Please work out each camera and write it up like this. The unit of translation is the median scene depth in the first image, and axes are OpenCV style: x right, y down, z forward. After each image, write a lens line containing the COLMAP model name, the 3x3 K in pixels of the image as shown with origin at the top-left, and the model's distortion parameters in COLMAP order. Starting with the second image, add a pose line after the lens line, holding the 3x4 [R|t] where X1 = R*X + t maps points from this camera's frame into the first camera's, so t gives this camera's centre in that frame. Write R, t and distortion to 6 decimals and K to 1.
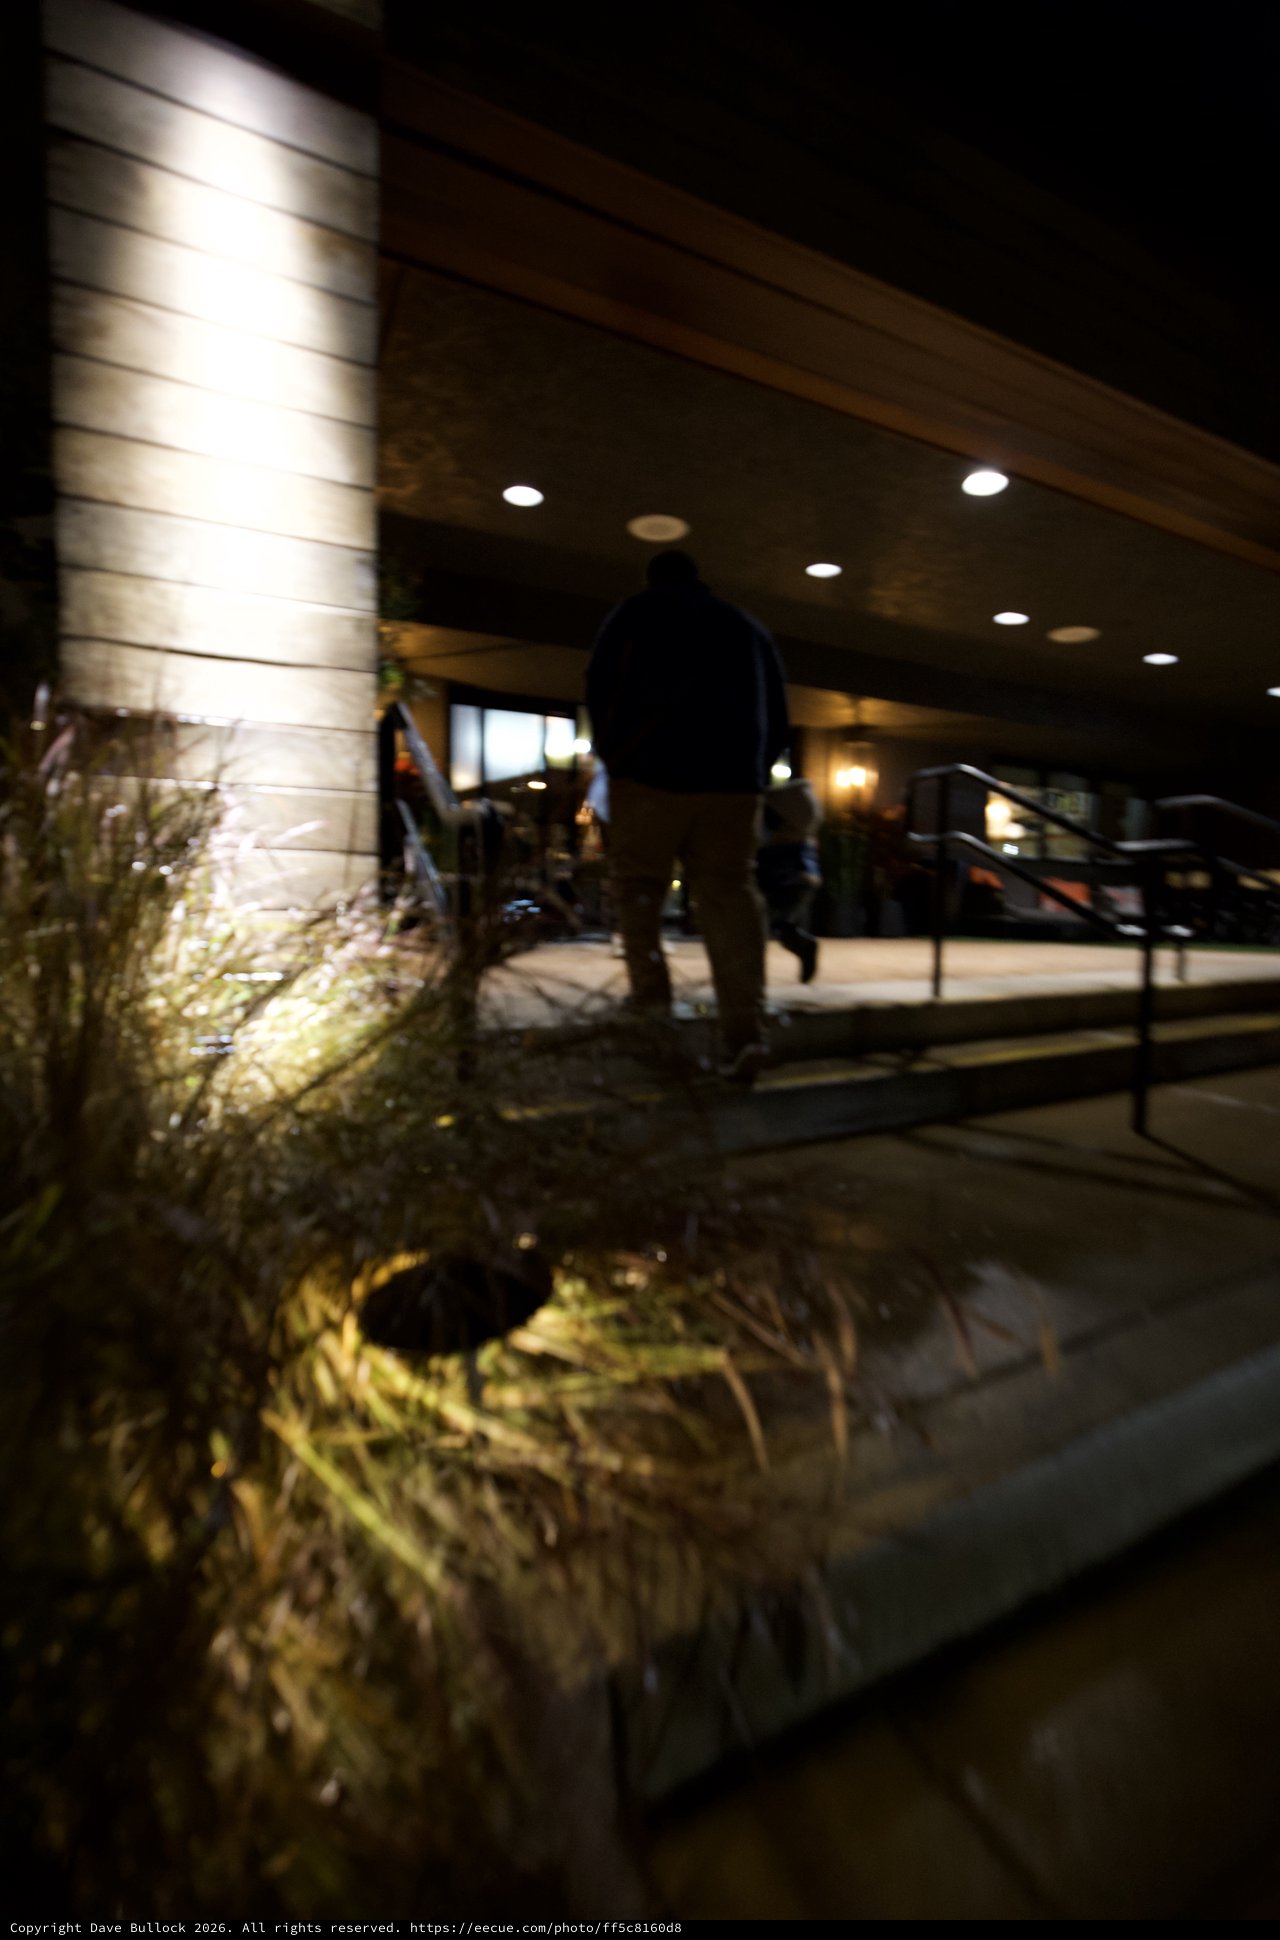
lens RADIAL K [[811.0, 0, 640.0], [0, 811.0, 970.0], [0, 0, 1]] dist [-0.010353, 0.000498]
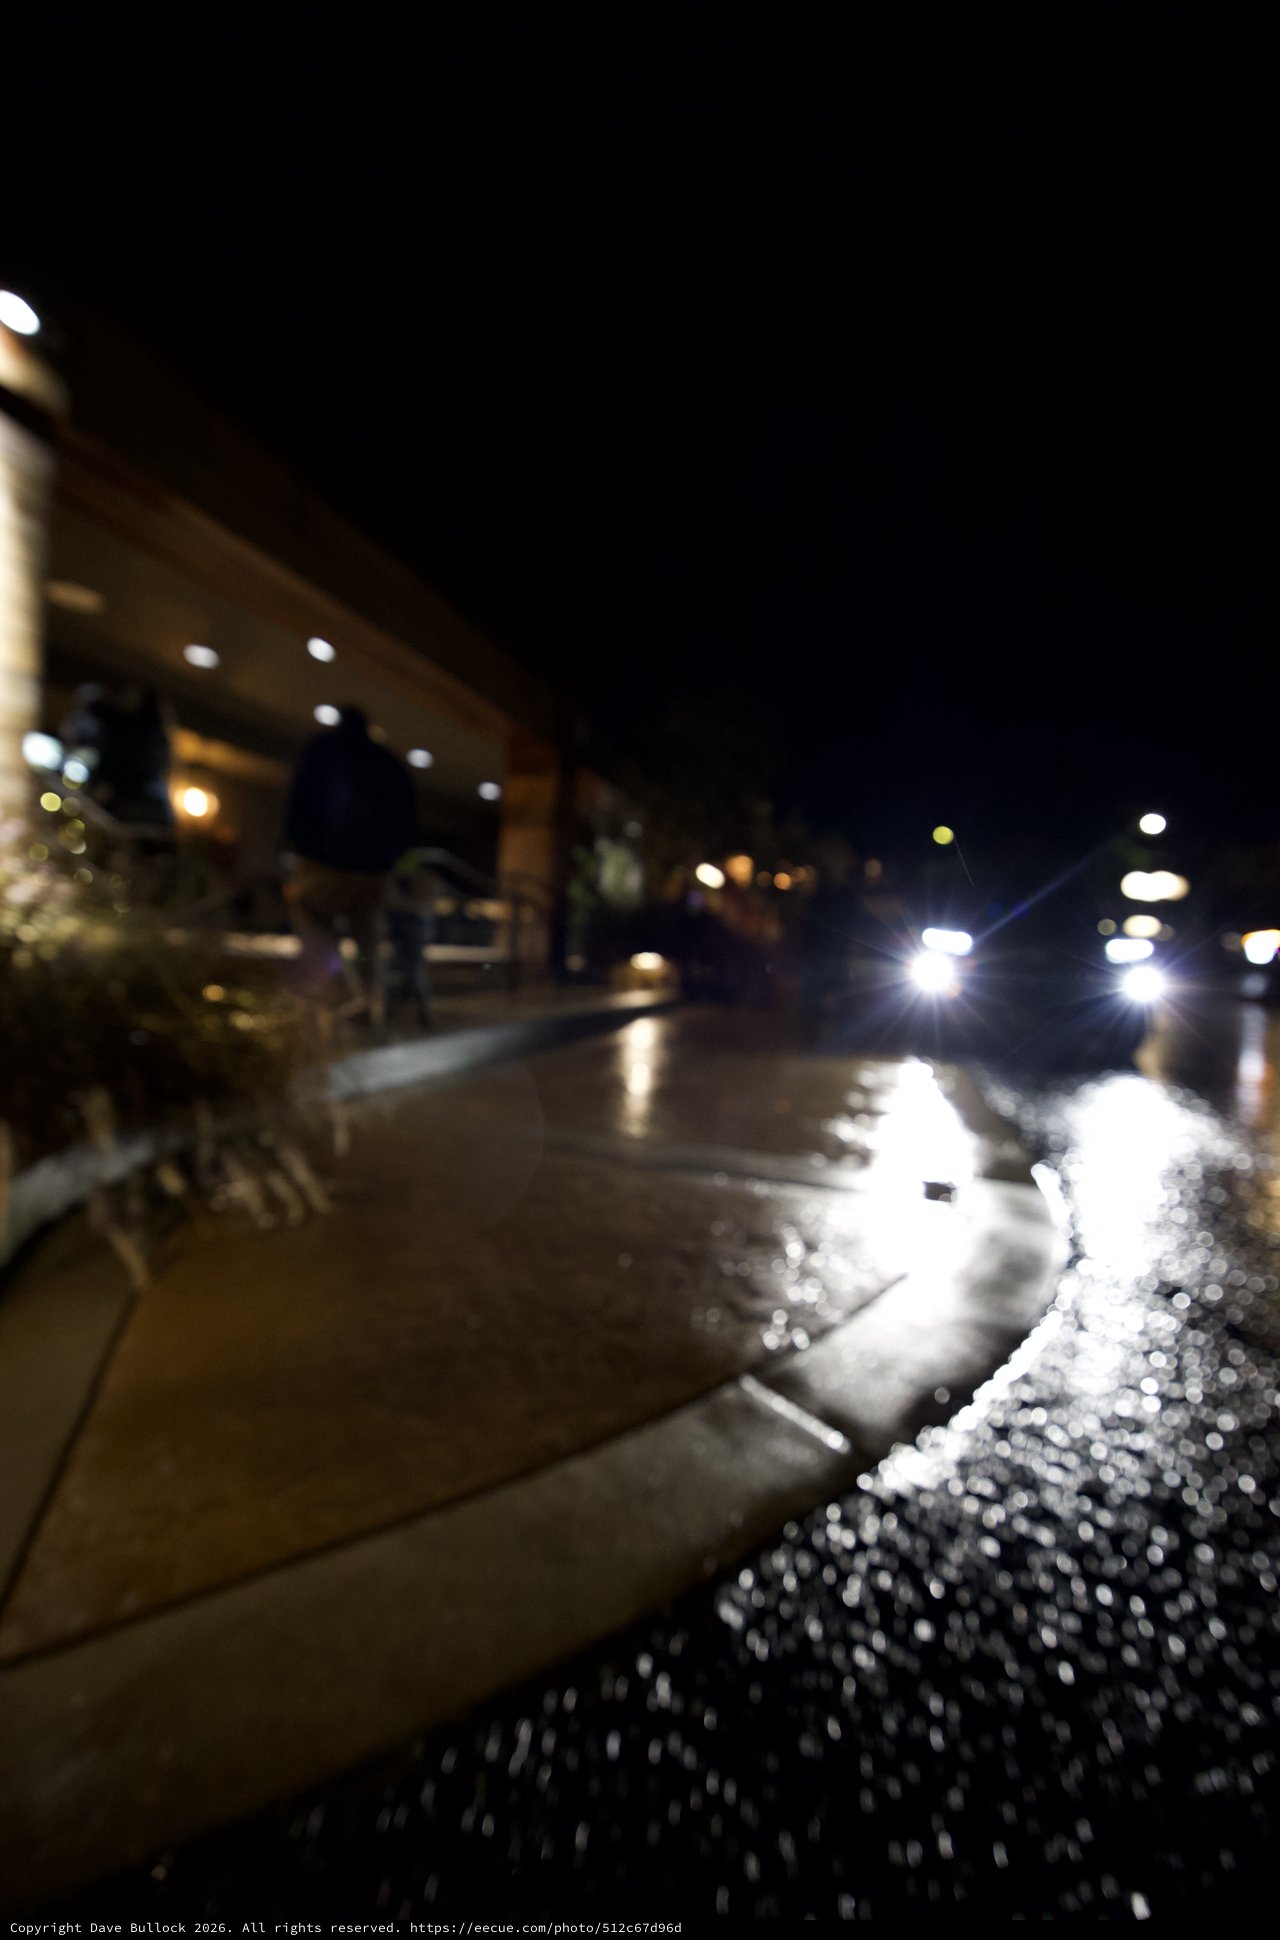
lens RADIAL K [[827.9, 0, 640.0], [0, 827.9, 970.0], [0, 0, 1]] dist [-0.025721, 0.000360]
pose [[0.672940, 0.014023, 0.739564, -0.312553], [0.008786, 0.999598, -0.026948, 0.086880], [-0.739645, 0.024632, 0.672547, -0.502147]]
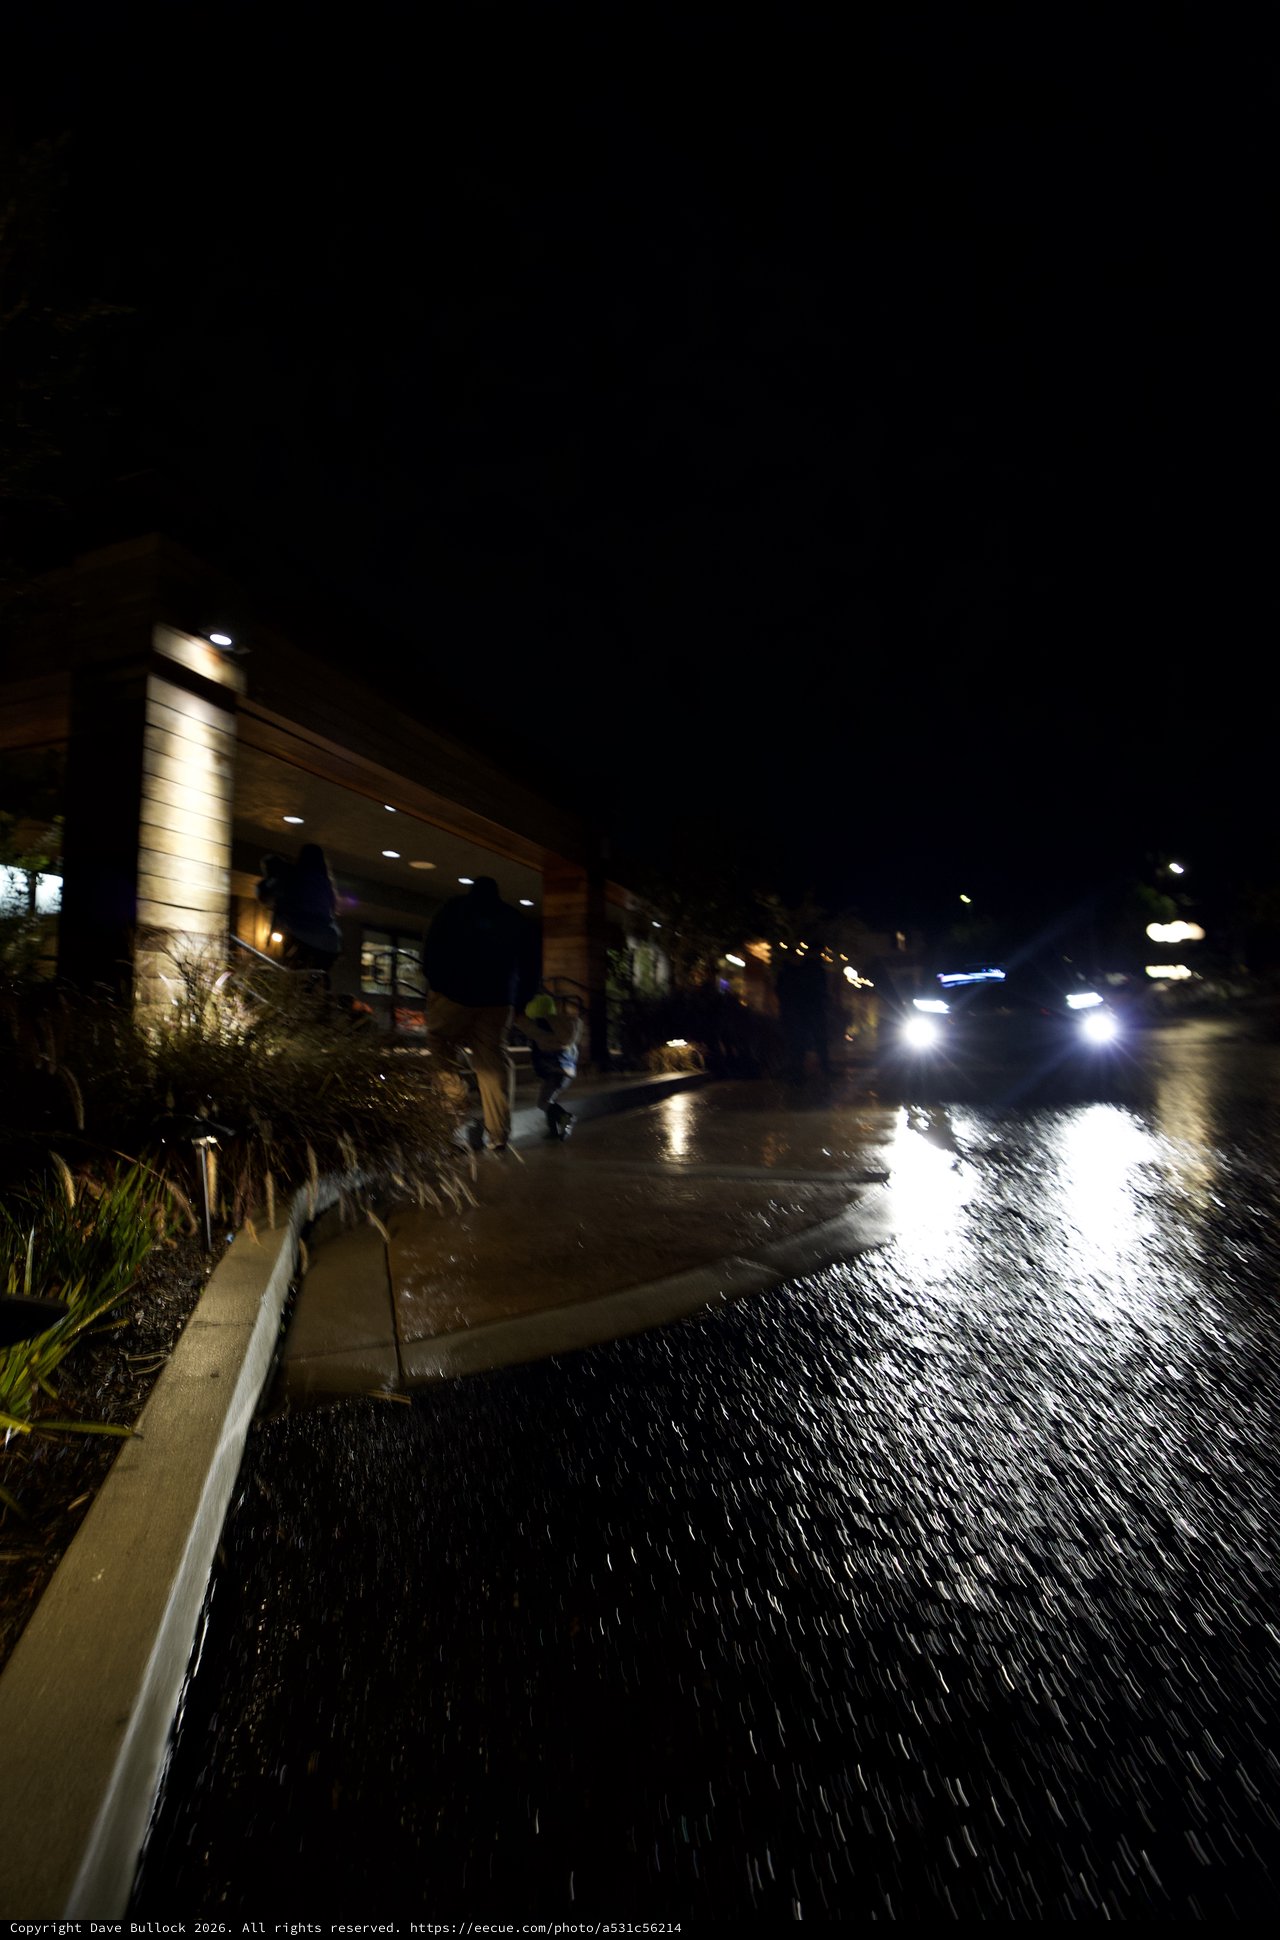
lens RADIAL K [[827.9, 0, 640.0], [0, 827.9, 970.0], [0, 0, 1]] dist [-0.025721, 0.000360]
pose [[0.703968, 0.038223, 0.709202, -0.520835], [0.082393, 0.987414, -0.135003, 0.112974], [-0.705436, 0.153471, 0.691958, -0.708178]]
